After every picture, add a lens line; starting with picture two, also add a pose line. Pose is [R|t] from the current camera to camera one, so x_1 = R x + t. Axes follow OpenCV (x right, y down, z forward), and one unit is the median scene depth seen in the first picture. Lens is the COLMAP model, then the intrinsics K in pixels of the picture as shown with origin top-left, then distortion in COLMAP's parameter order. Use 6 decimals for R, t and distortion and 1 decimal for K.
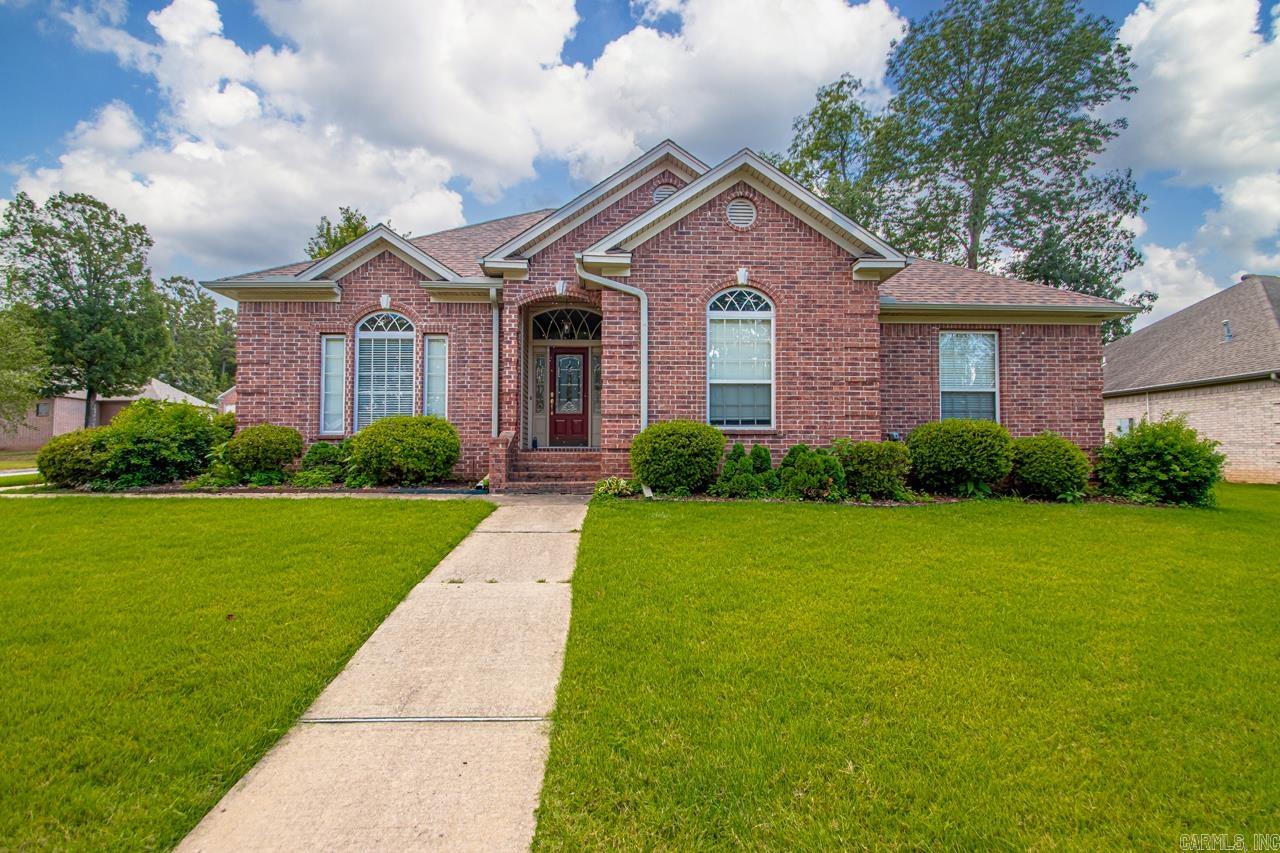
lens RADIAL K [[616.2, 0, 628.7], [0, 616.2, 428.0], [0, 0, 1]] dist [0.023966, -0.030310]
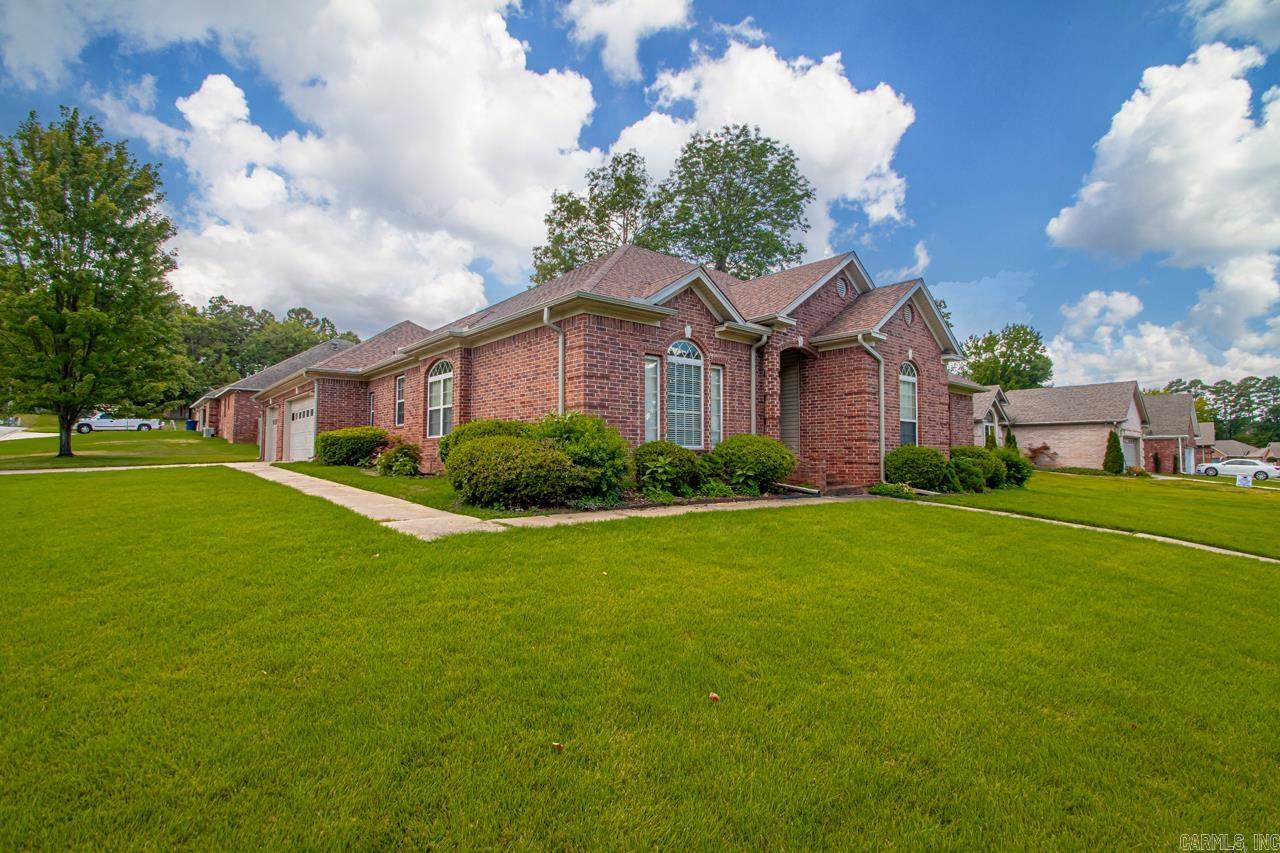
lens RADIAL K [[593.0, 0, 649.7], [0, 593.0, 427.8], [0, 0, 1]] dist [0.007300, -0.010795]
pose [[0.776169, 0.034176, 0.629598, -1.168436], [-0.031903, 0.999380, -0.014919, -0.010368], [-0.629717, -0.008506, 0.776778, 0.204506]]
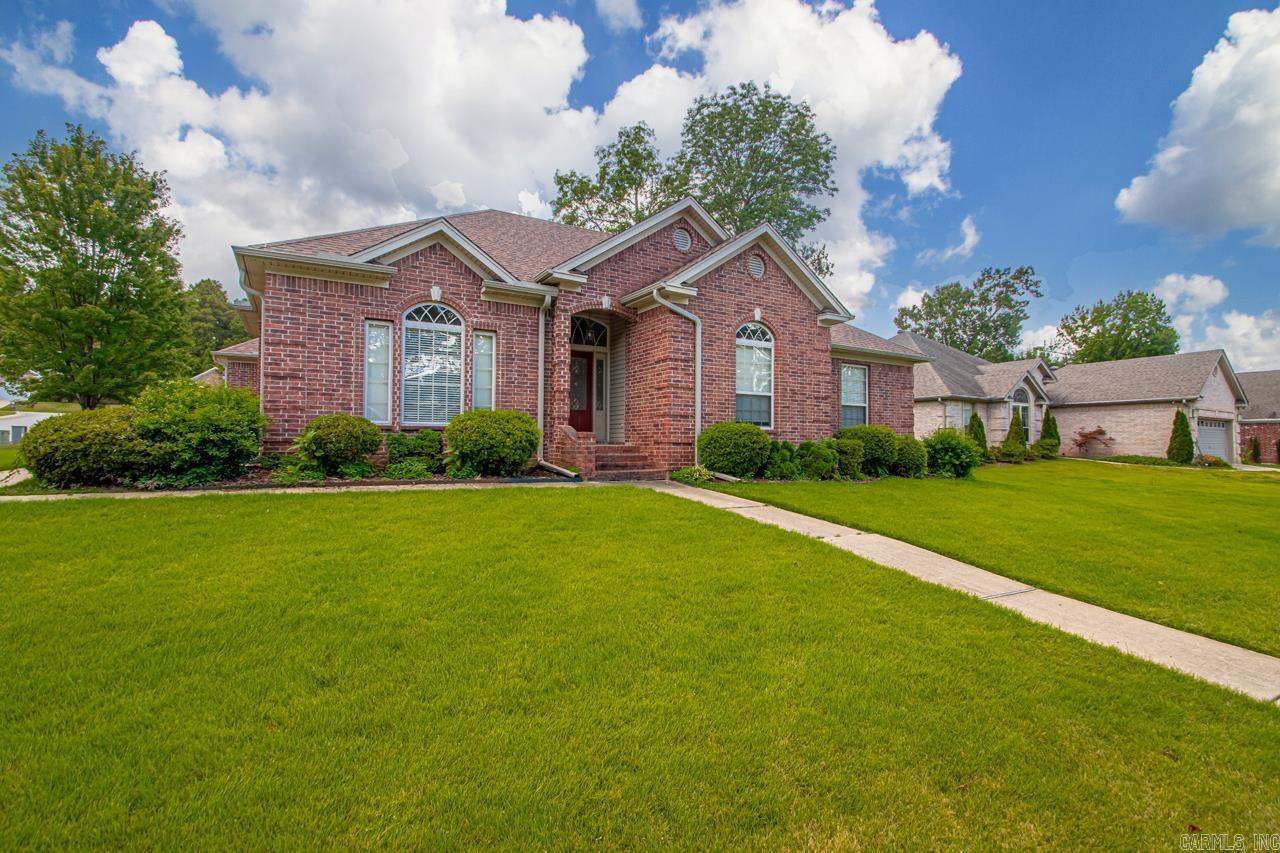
lens RADIAL K [[593.0, 0, 649.7], [0, 593.0, 427.8], [0, 0, 1]] dist [0.007300, -0.010795]
pose [[0.875365, 0.020247, 0.483039, -0.570701], [-0.028096, 0.999565, 0.009018, -0.005035], [-0.482646, -0.021465, 0.875552, -0.016342]]
